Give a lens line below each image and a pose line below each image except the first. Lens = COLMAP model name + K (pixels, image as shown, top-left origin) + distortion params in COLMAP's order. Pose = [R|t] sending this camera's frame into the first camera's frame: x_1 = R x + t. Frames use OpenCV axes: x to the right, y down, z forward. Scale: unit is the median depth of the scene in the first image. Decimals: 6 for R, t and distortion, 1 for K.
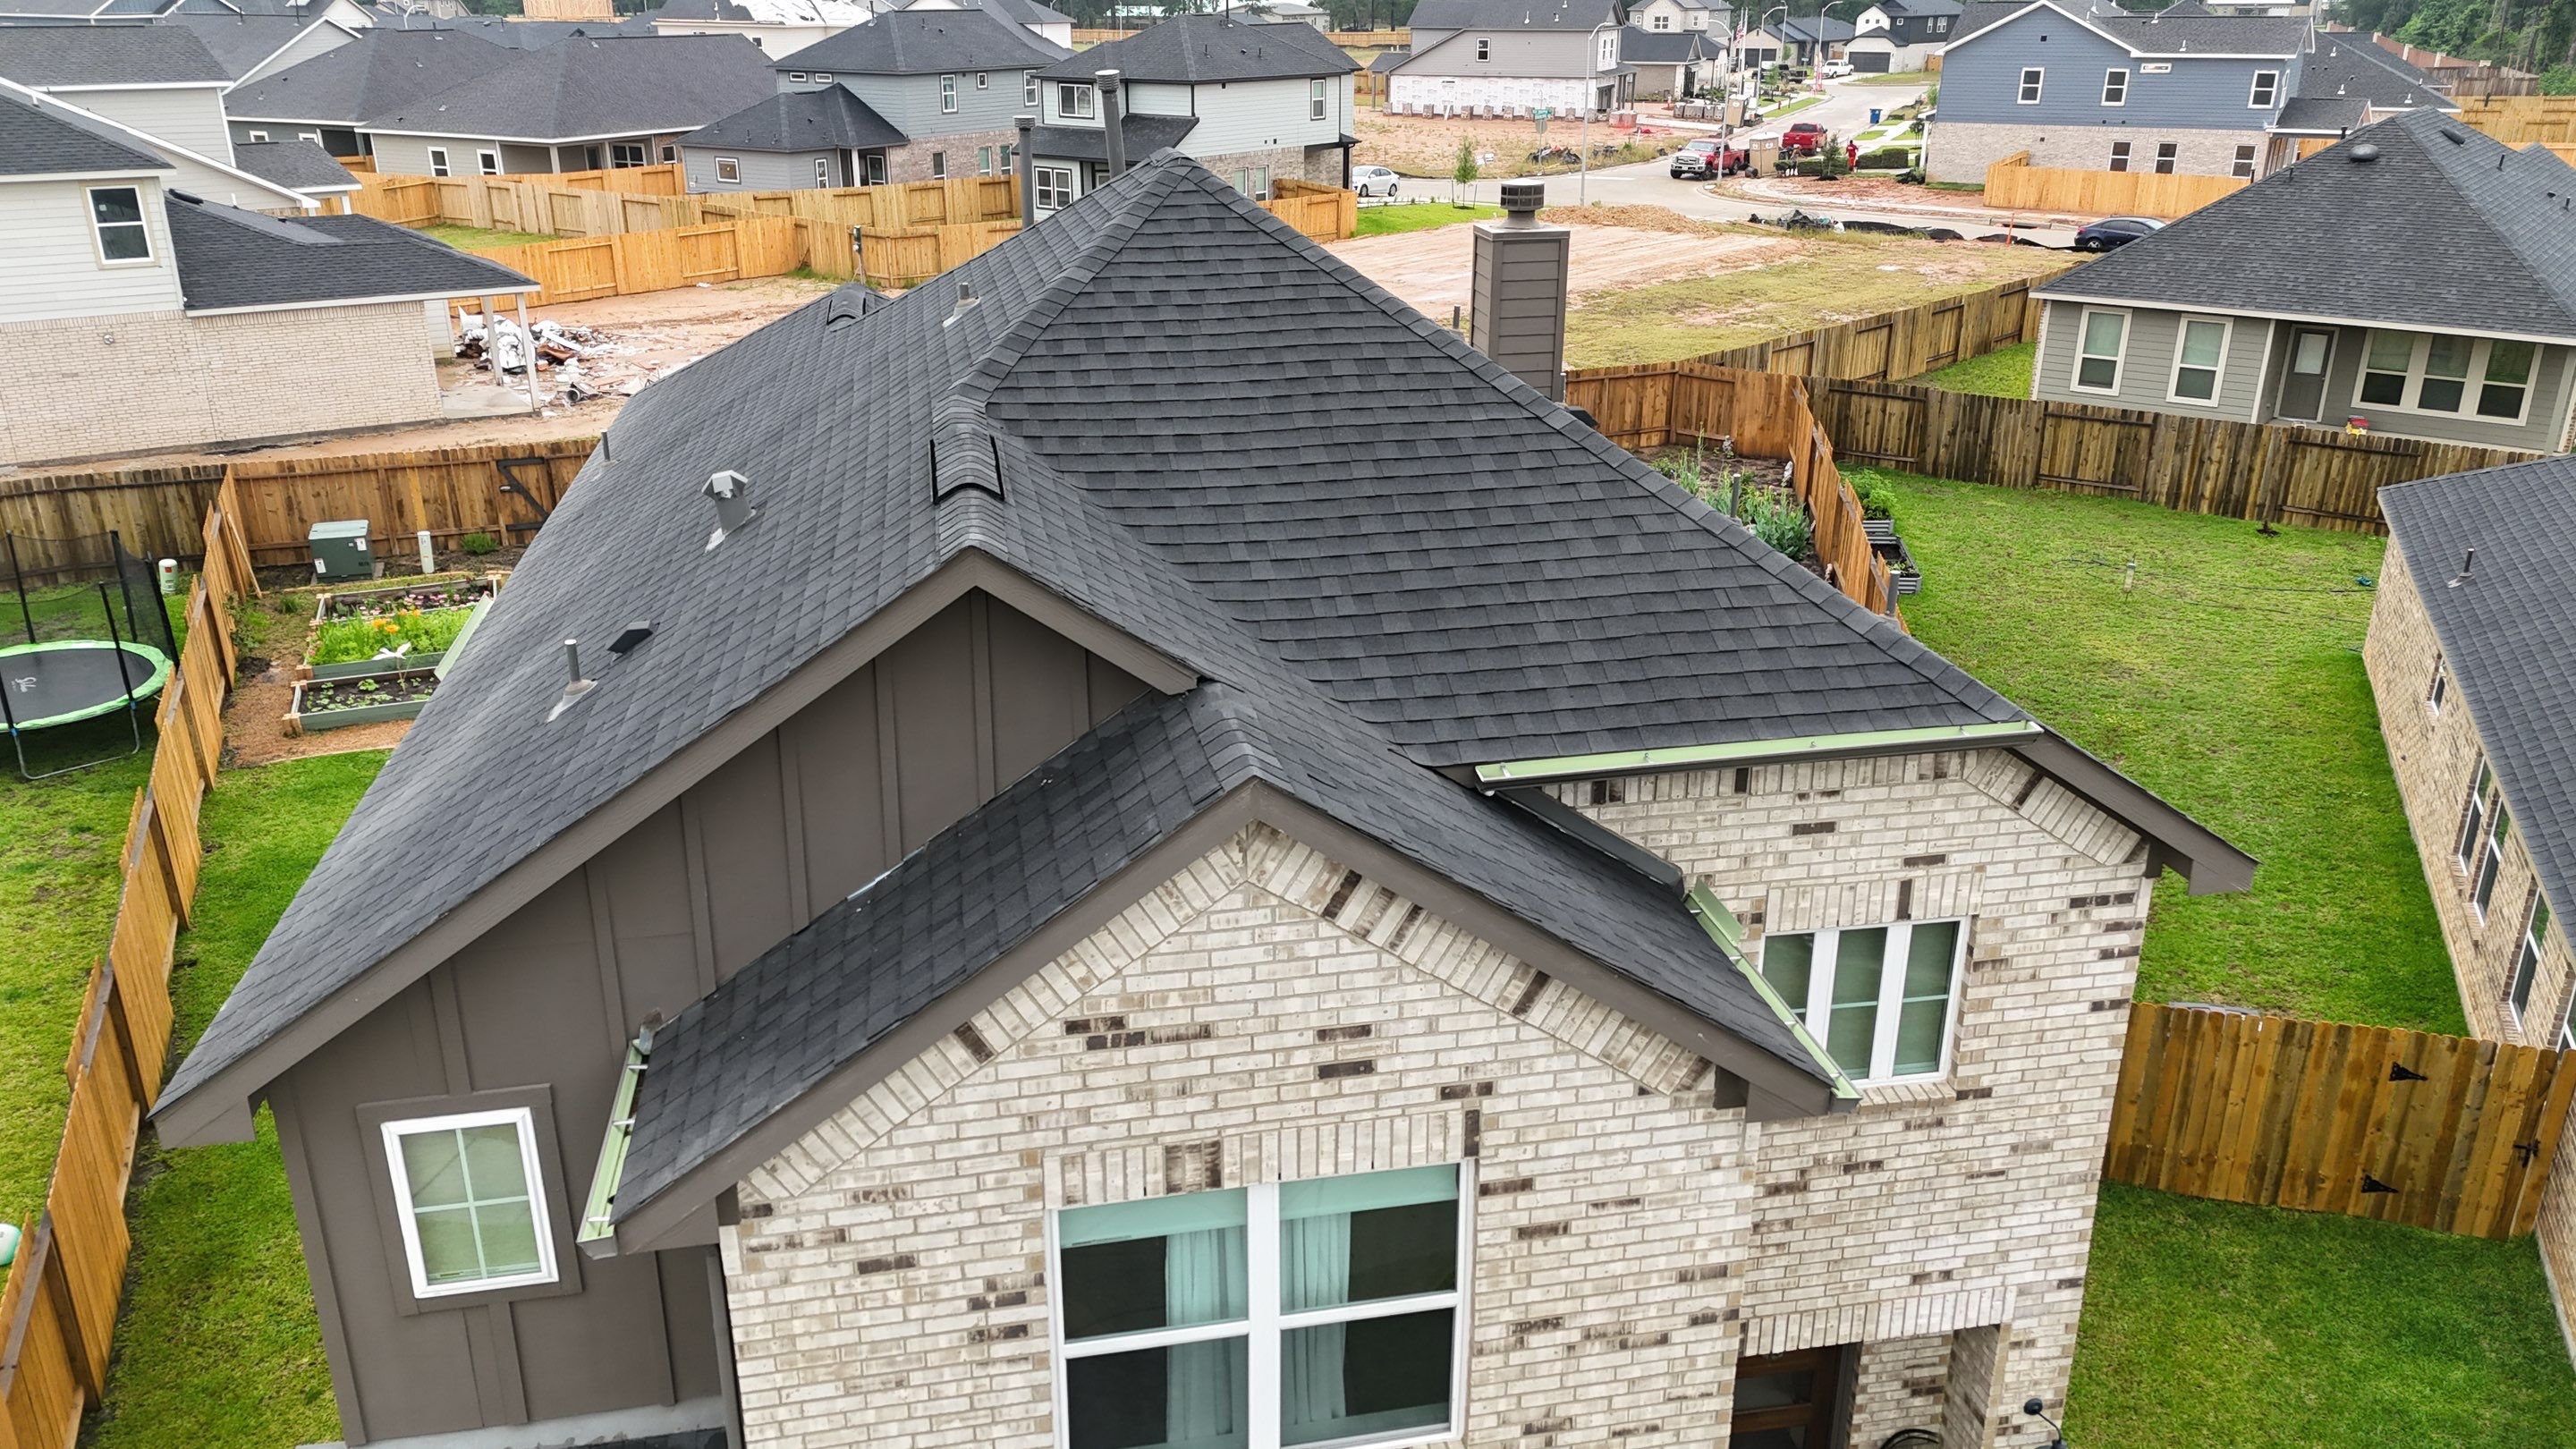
lens RADIAL K [[1975.7, 0, 1297.2], [0, 1975.7, 729.9], [0, 0, 1]] dist [0.079169, -0.012662]
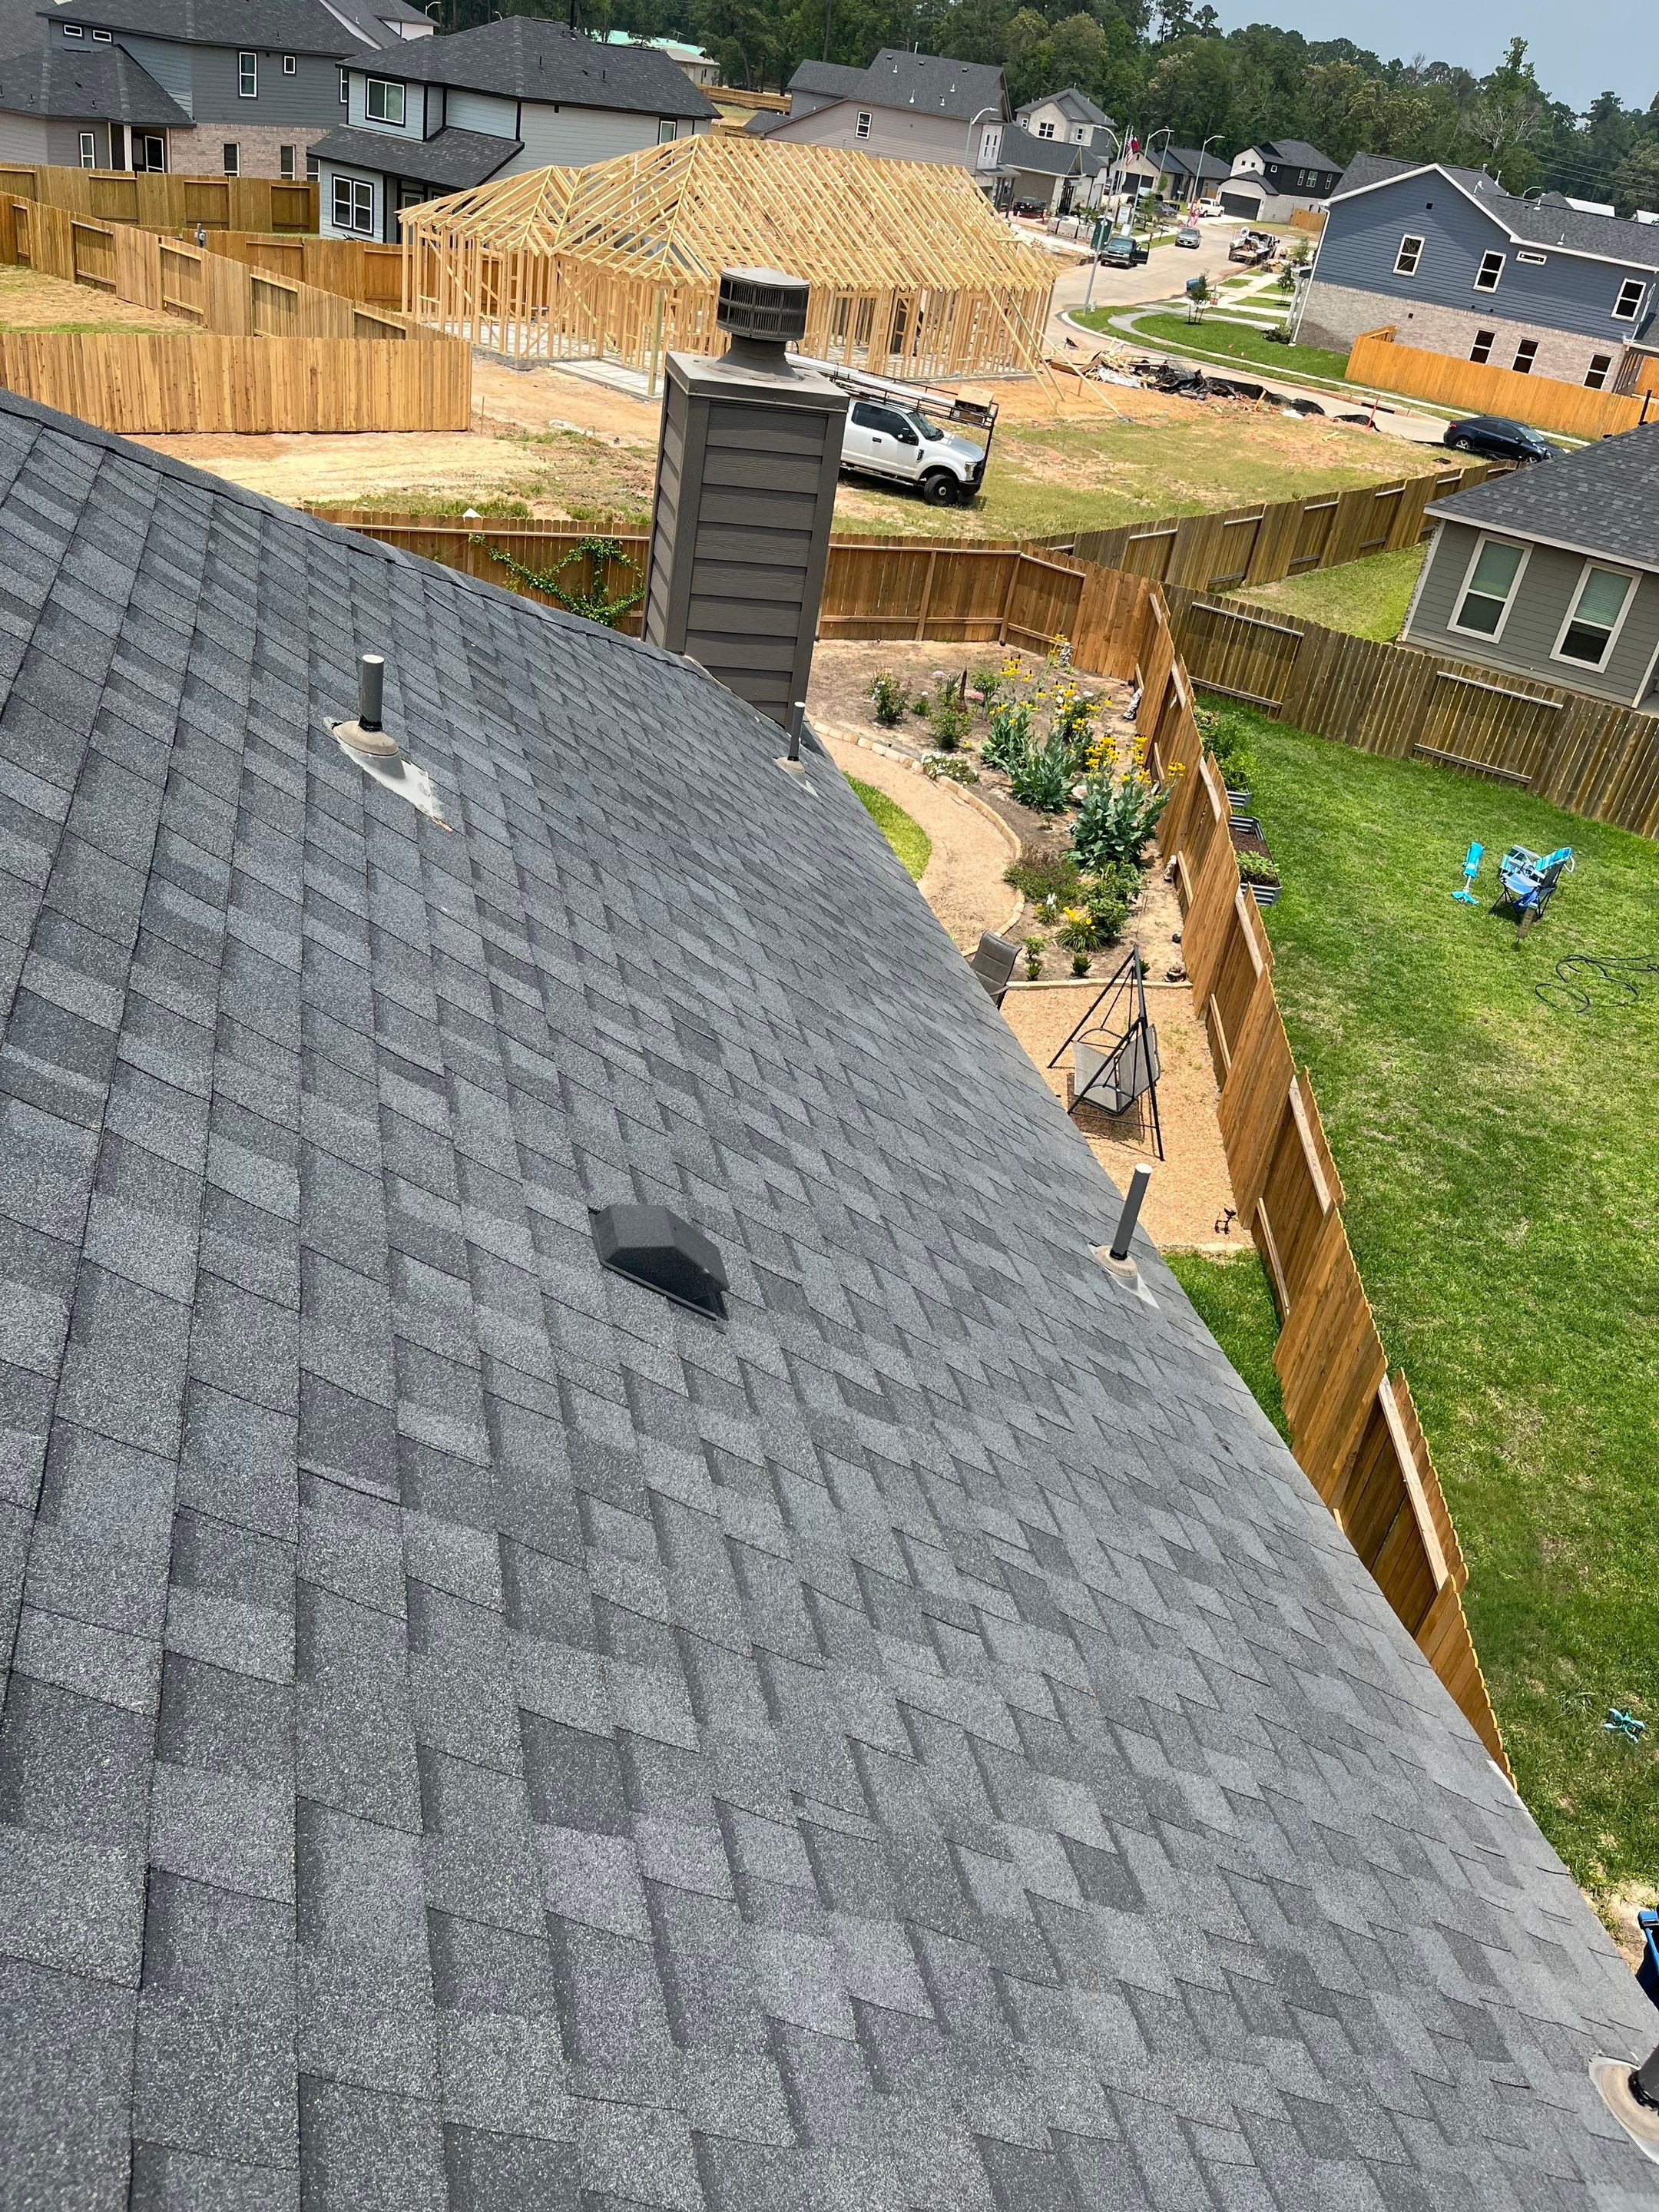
lens RADIAL K [[1736.8, 0, 816.5], [0, 1736.8, 1124.8], [0, 0, 1]] dist [0.064184, -0.089848]
pose [[0.988648, 0.092139, 0.118682, 0.021524], [-0.113015, 0.976540, 0.183297, -0.035038], [-0.099009, -0.194629, 0.975867, 0.123926]]
